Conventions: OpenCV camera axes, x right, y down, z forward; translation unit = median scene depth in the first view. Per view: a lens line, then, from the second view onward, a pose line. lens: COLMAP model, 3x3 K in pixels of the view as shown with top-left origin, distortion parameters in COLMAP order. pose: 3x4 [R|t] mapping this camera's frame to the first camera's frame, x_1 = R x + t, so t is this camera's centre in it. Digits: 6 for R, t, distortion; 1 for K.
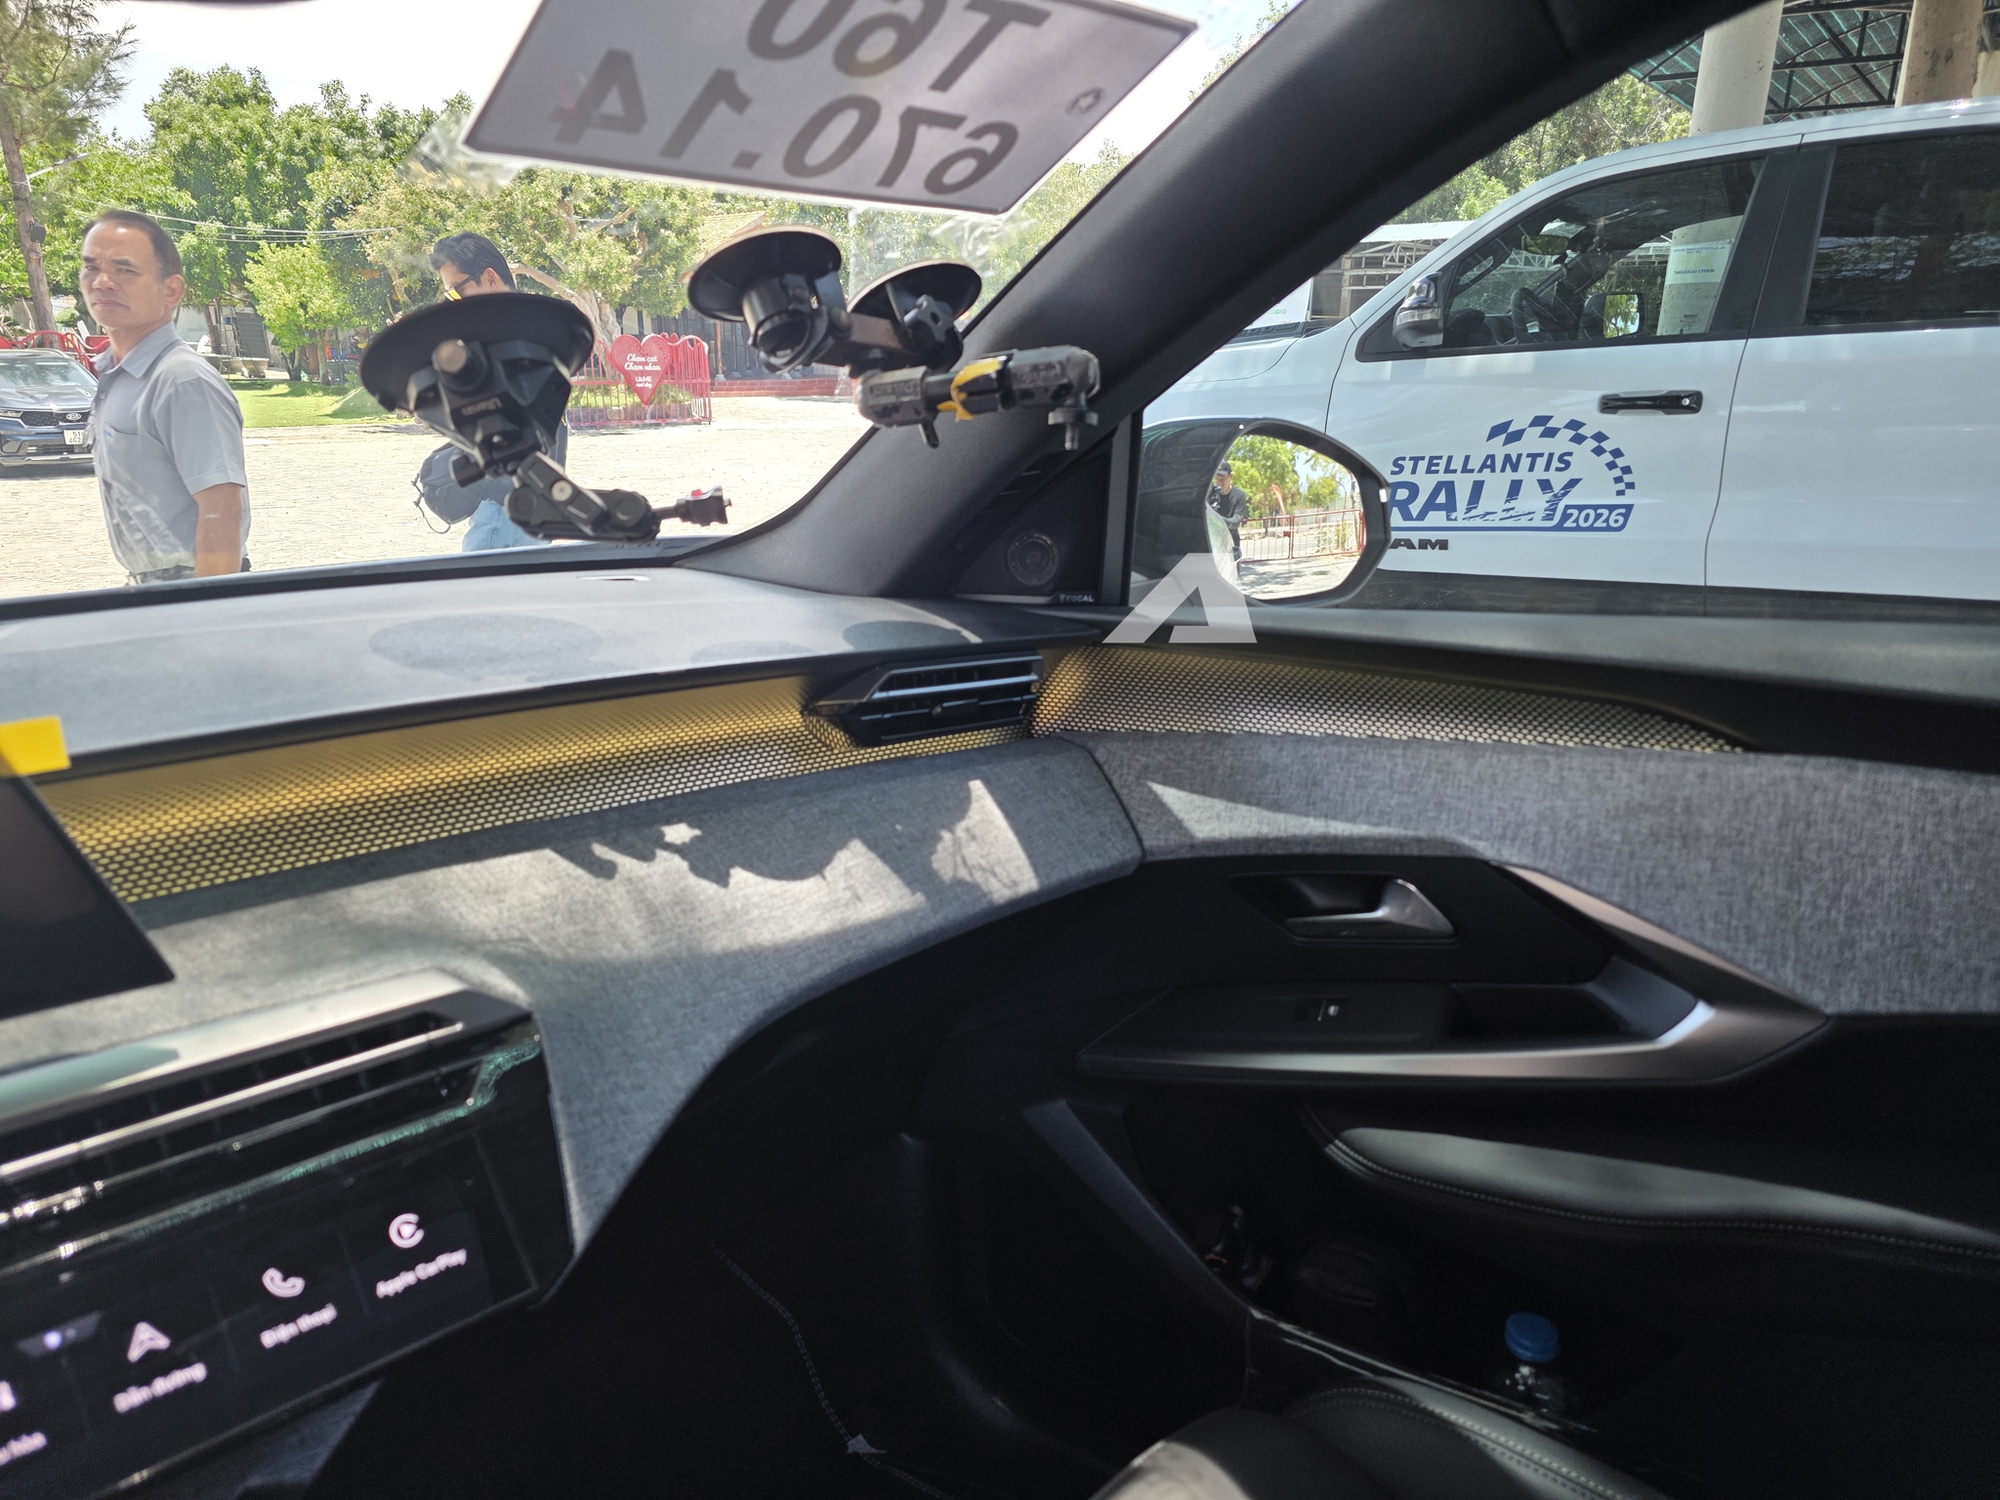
lens RADIAL K [[1298.4, 0, 1001.3], [0, 1298.4, 777.2], [0, 0, 1]] dist [0.039965, -0.036910]
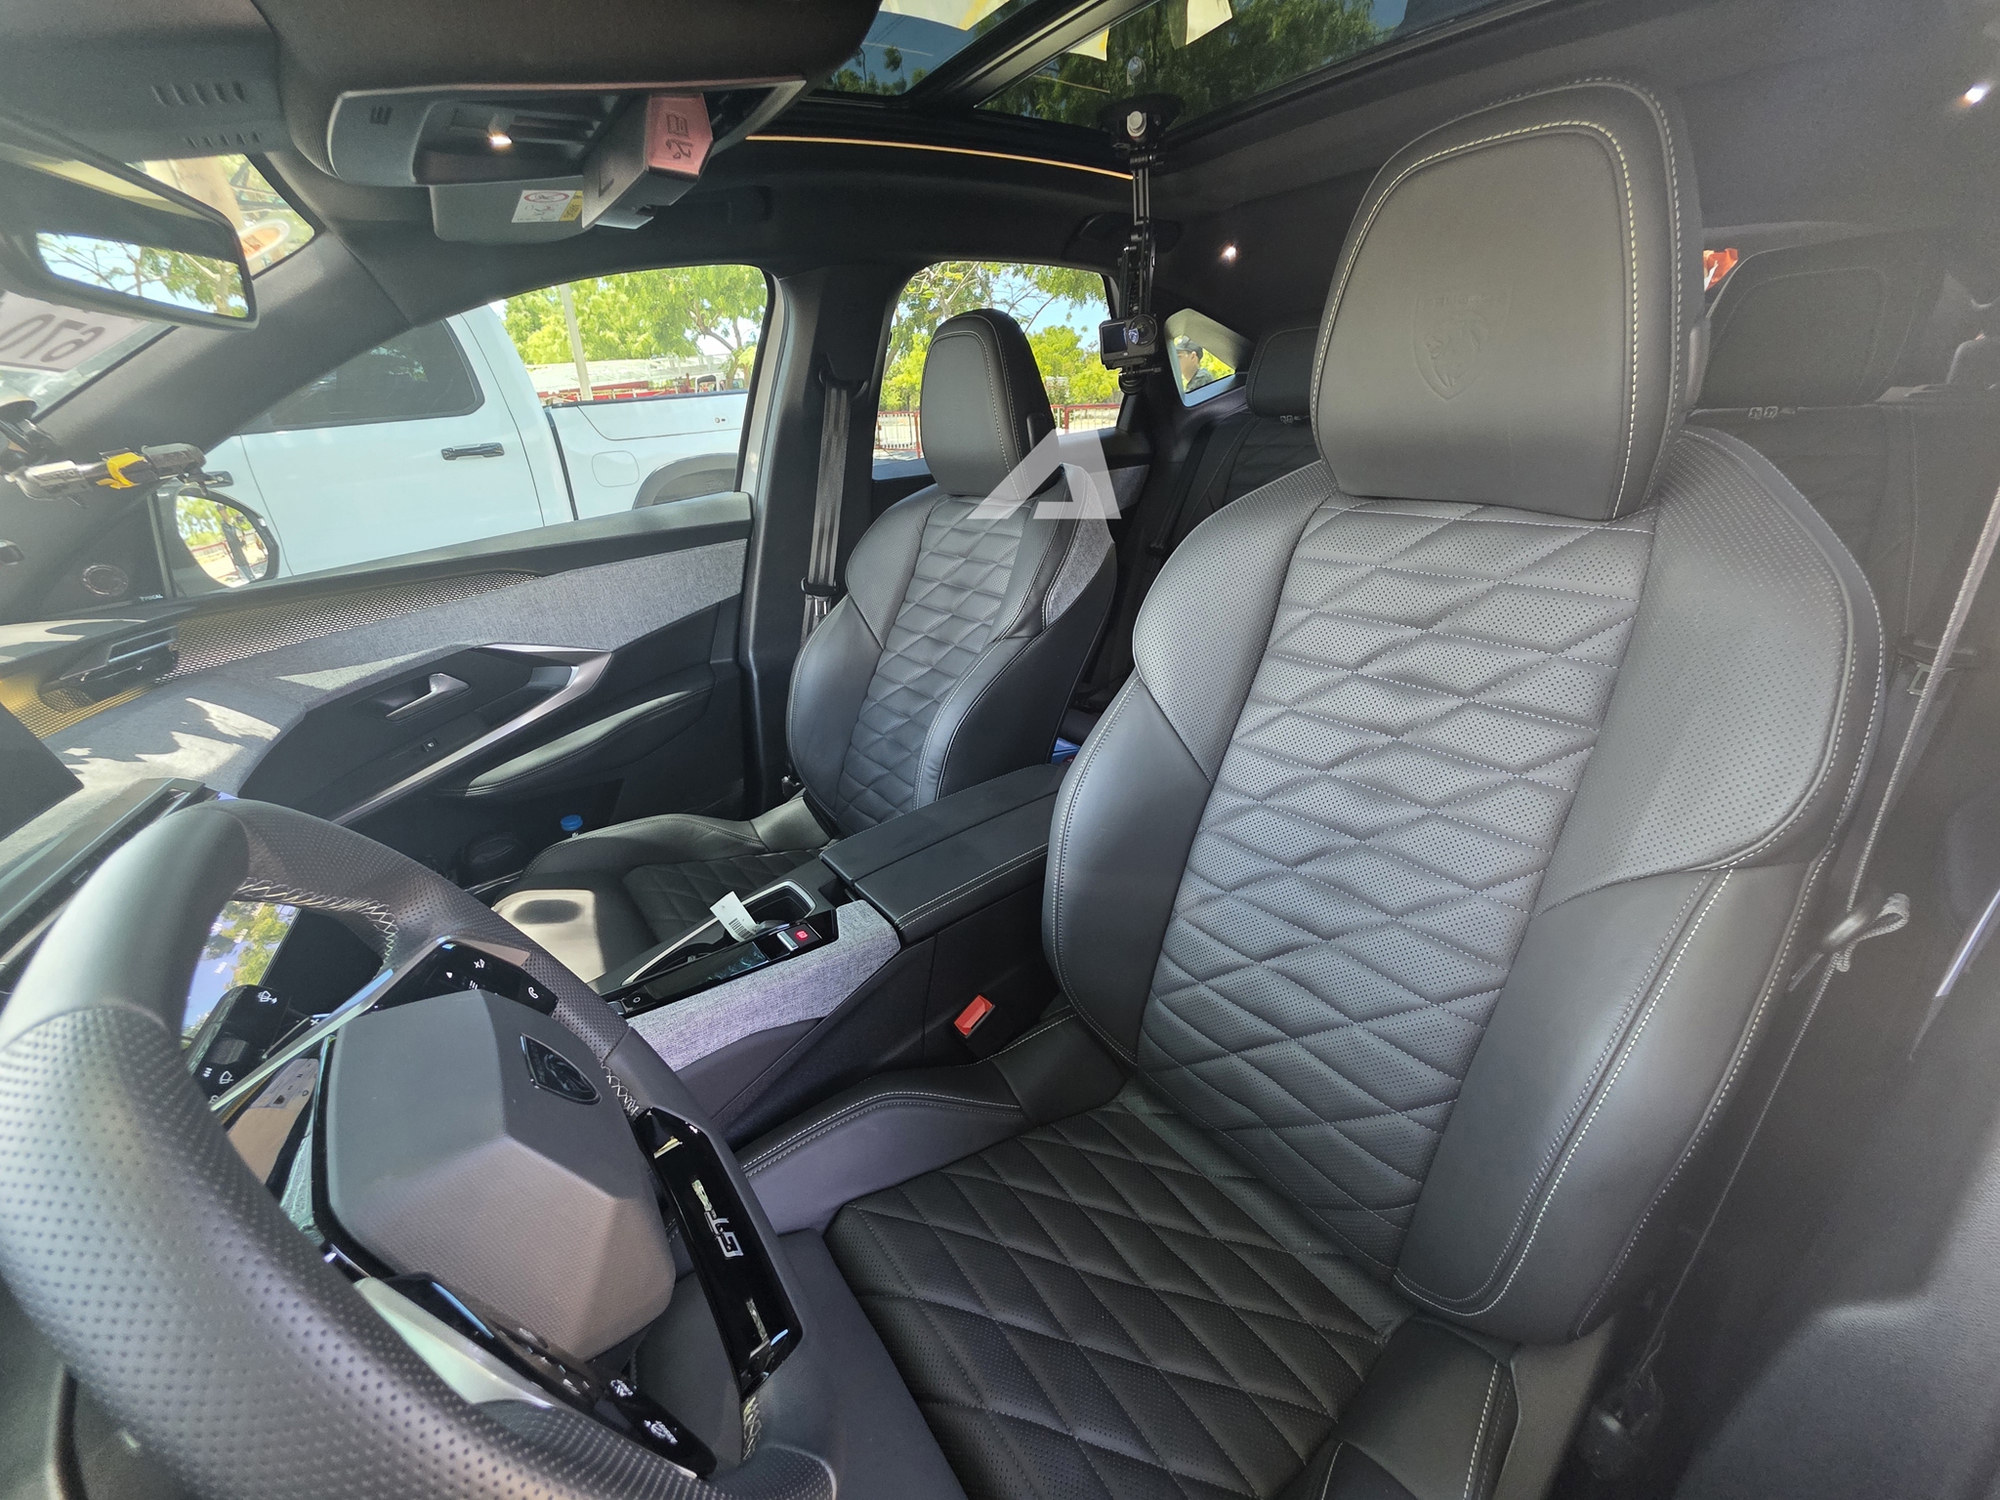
lens RADIAL K [[800.0, 0, 987.8], [0, 800.0, 758.8], [0, 0, 1]] dist [0.002880, 0.000091]
pose [[0.281459, -0.400025, 0.872216, -0.697306], [0.338794, 0.891850, 0.299703, 0.116783], [-0.897775, 0.211147, 0.386546, -0.377625]]
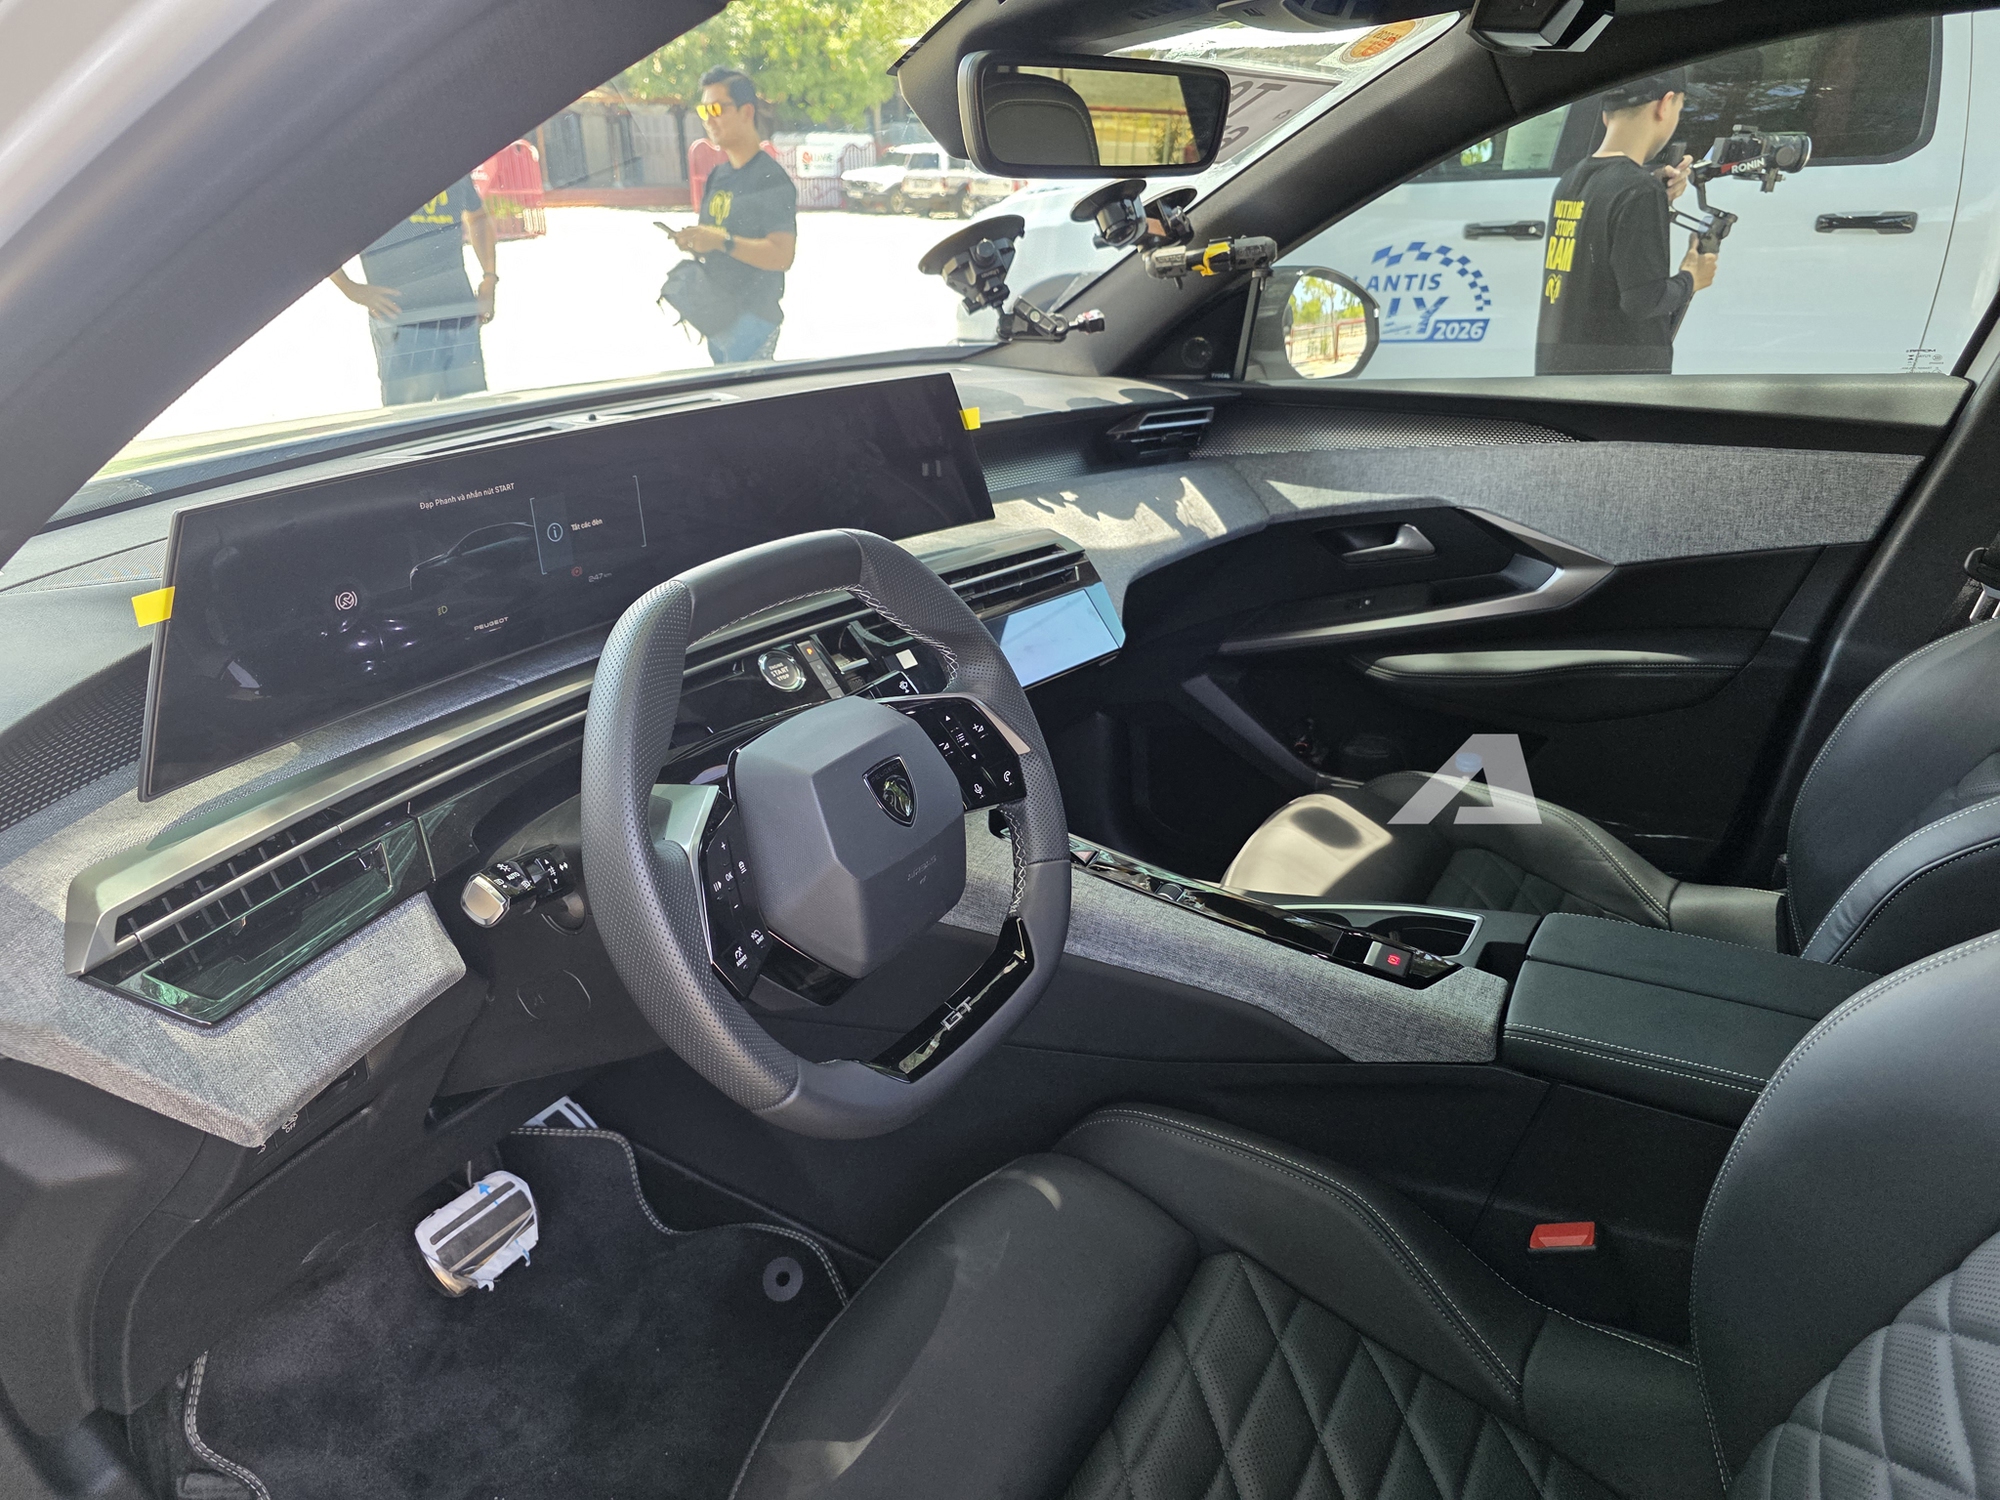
lens RADIAL K [[1347.6, 0, 1000.3], [0, 1347.6, 786.5], [0, 0, 1]] dist [0.015693, -0.003429]
pose [[0.992000, -0.050284, 0.115793, -0.514940], [0.035683, 0.991530, 0.124882, 0.186415], [-0.121092, -0.119752, 0.985391, -0.883967]]
